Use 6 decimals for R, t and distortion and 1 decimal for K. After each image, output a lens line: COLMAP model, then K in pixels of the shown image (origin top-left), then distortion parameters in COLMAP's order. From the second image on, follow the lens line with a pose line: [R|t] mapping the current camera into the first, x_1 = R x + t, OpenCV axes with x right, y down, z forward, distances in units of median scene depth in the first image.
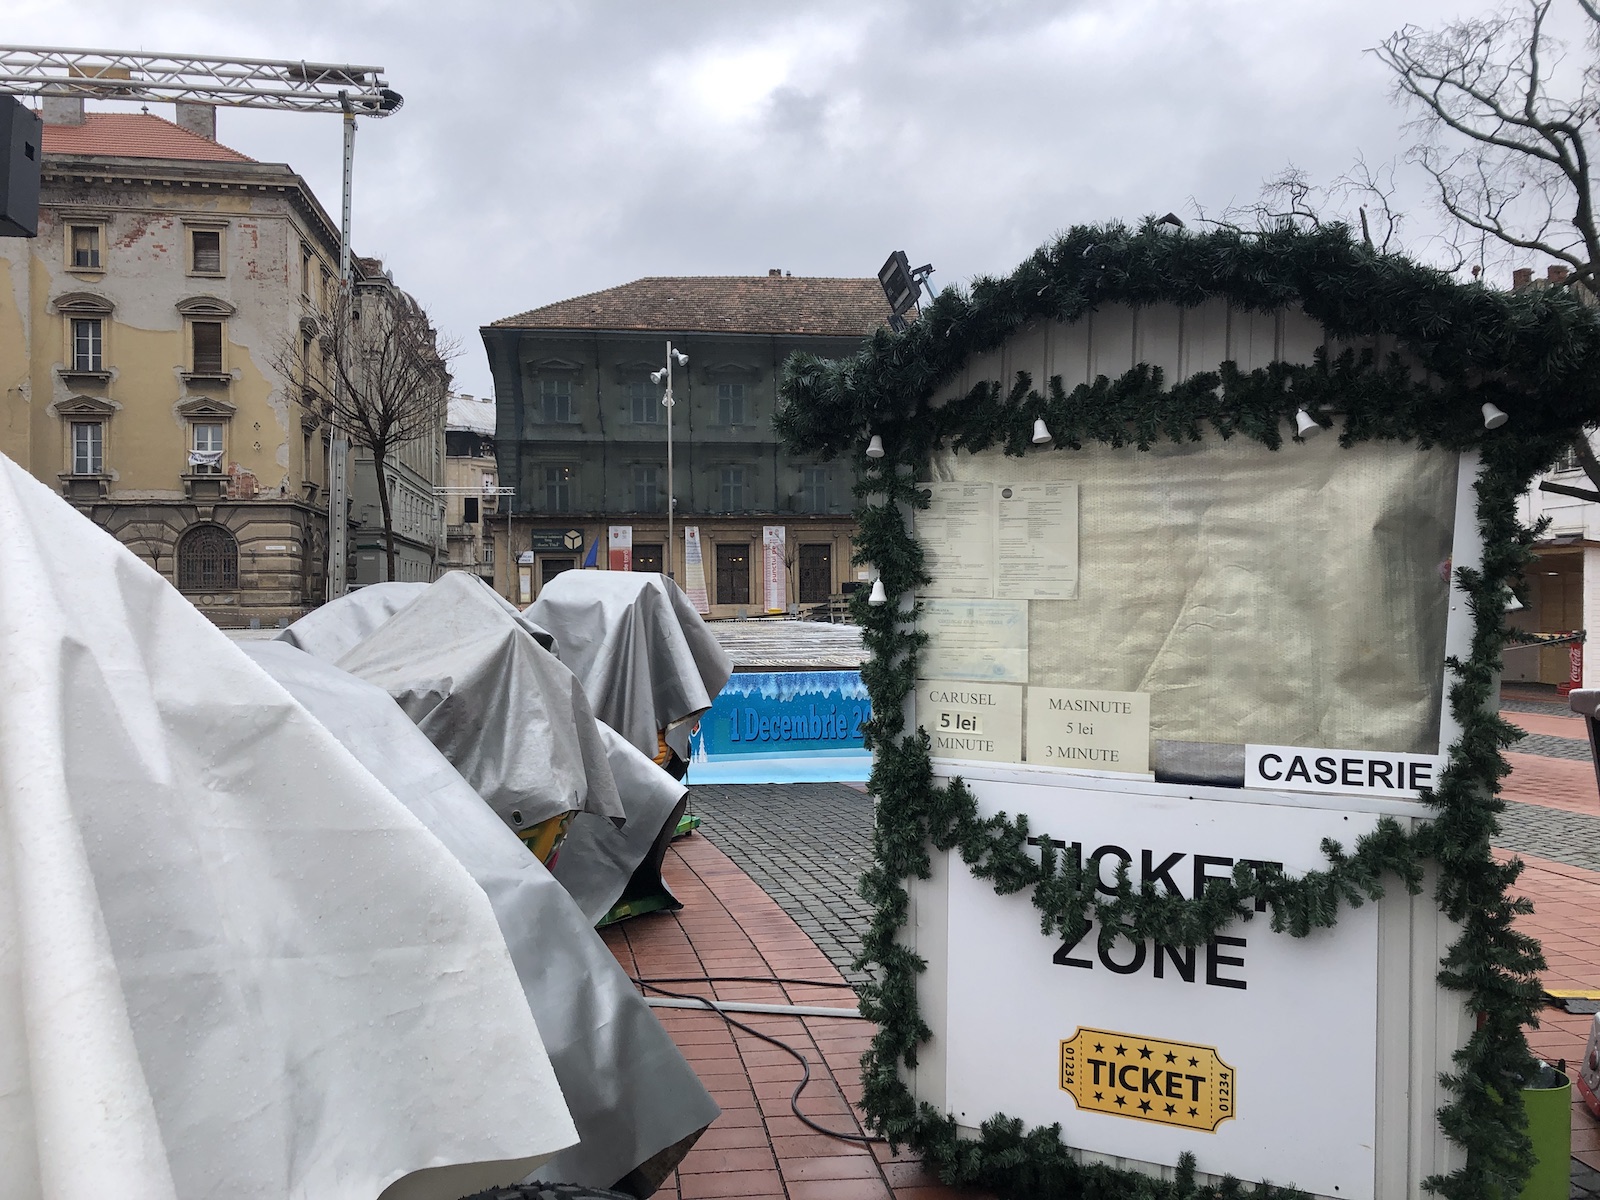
lens RADIAL K [[1287.7, 0, 828.7], [0, 1287.7, 596.2], [0, 0, 1]] dist [-0.002500, -0.004351]
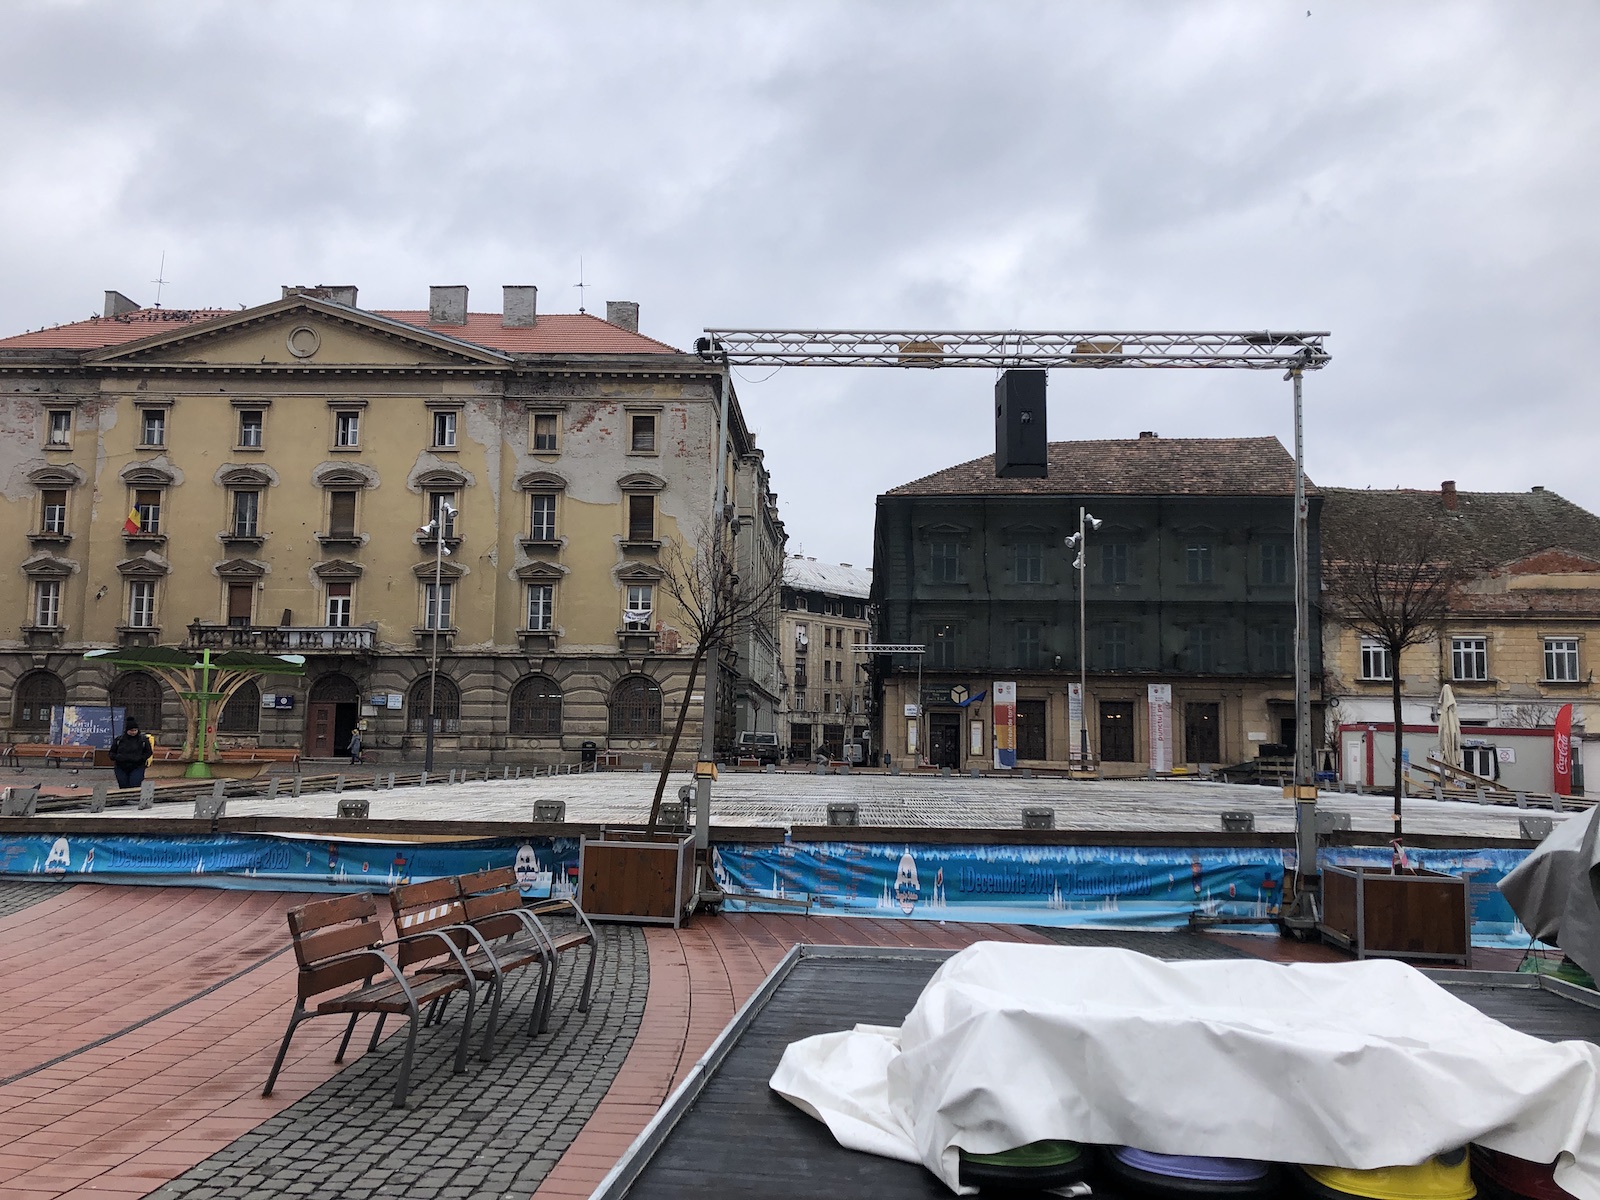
lens RADIAL K [[1285.0, 0, 795.4], [0, 1285.0, 620.5], [0, 0, 1]] dist [0.145436, -0.317268]
pose [[0.975590, 0.002368, -0.219586, -0.106338], [-0.023478, 0.995335, -0.093578, -0.002805], [0.218340, 0.096450, 0.971095, -0.051079]]
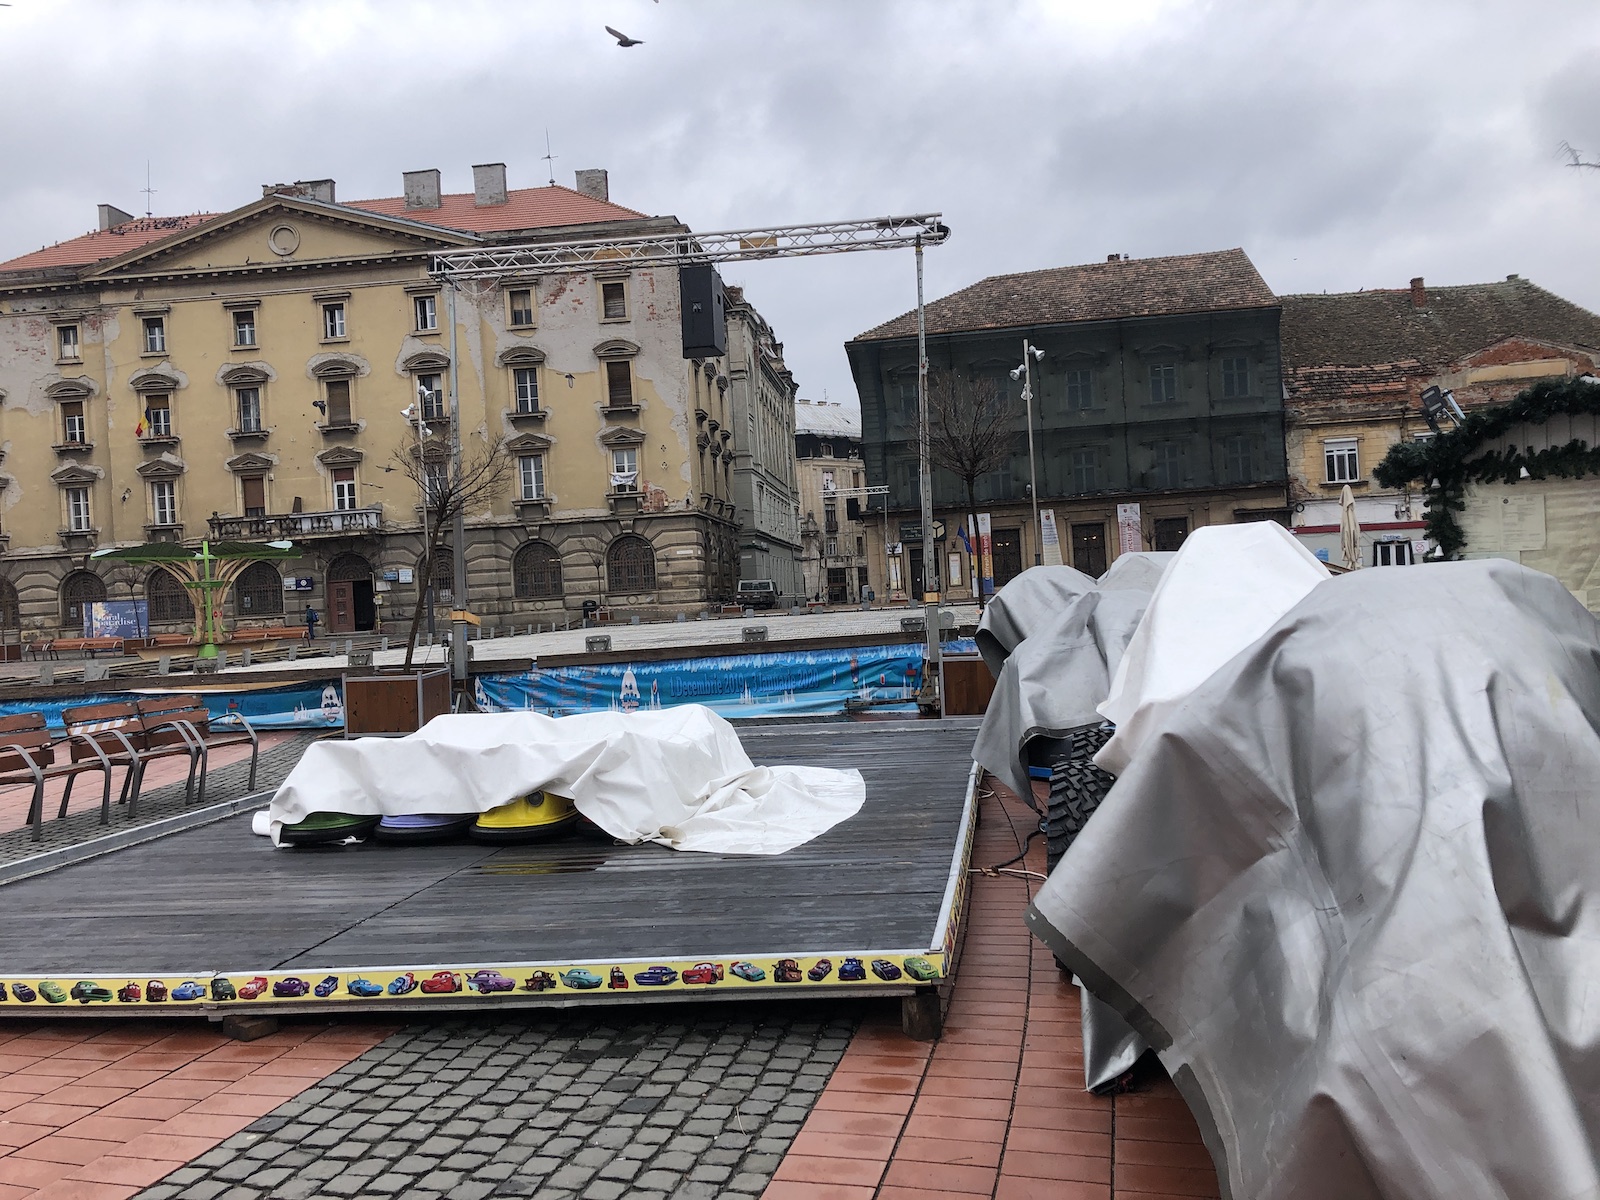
lens RADIAL K [[1283.6, 0, 796.1], [0, 1283.6, 585.0], [0, 0, 1]] dist [0.115503, -0.211819]
pose [[0.961877, -0.050330, -0.268810, -0.025135], [0.051461, 0.998671, -0.002842, 0.000225], [0.268595, -0.011100, 0.963189, -0.083523]]
